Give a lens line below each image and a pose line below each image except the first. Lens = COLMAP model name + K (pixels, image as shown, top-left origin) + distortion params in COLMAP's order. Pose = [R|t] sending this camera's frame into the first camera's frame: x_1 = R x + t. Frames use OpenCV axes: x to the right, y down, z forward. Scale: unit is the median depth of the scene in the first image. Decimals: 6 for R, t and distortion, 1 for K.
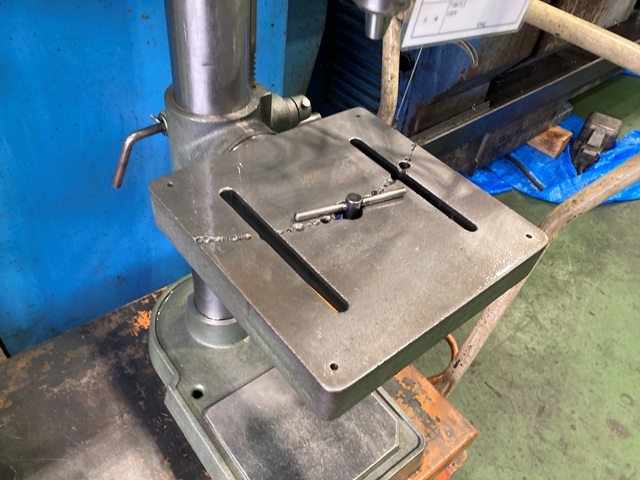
lens RADIAL K [[531.4, 0, 320.0], [0, 531.4, 240.0], [0, 0, 1]] dist [0.002899, 0.008581]
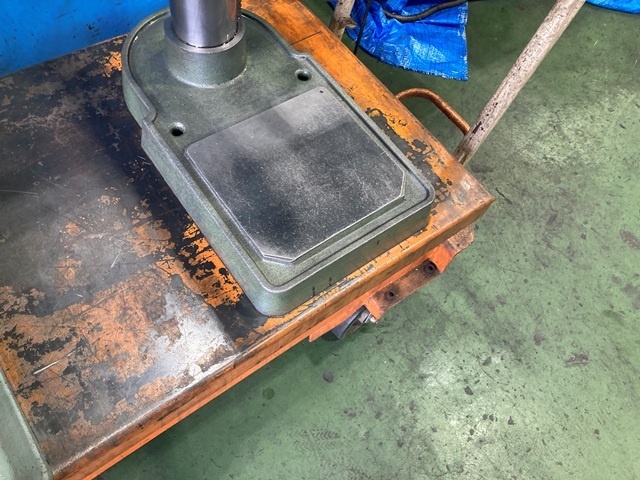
lens RADIAL K [[532.1, 0, 307.6], [0, 532.1, 242.0], [0, 0, 1]] dist [0.007317, 0.001094]
pose [[0.998758, 0.045348, -0.020658, 0.007992], [-0.038253, 0.963384, 0.265382, 0.203662], [0.031936, -0.264262, 0.963922, 0.108689]]
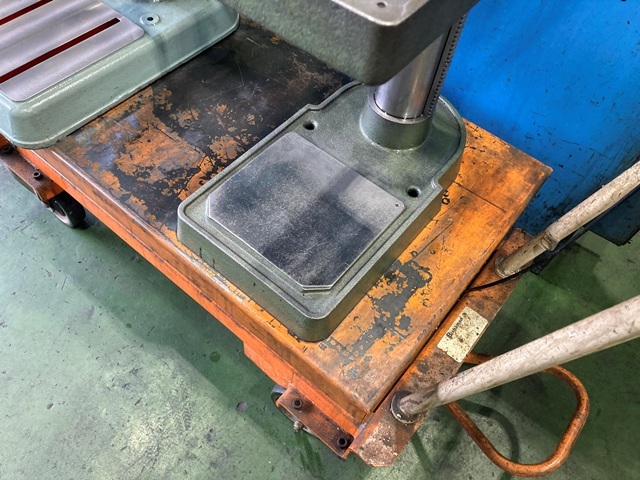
lens RADIAL K [[524.2, 0, 320.0], [0, 524.2, 240.0], [0, 0, 1]] dist [0.018102, -0.001527]
pose [[0.213194, 0.750567, -0.625457, 0.560771], [-0.727002, 0.549546, 0.411664, -0.034758], [0.652699, 0.366945, 0.662824, 0.358492]]
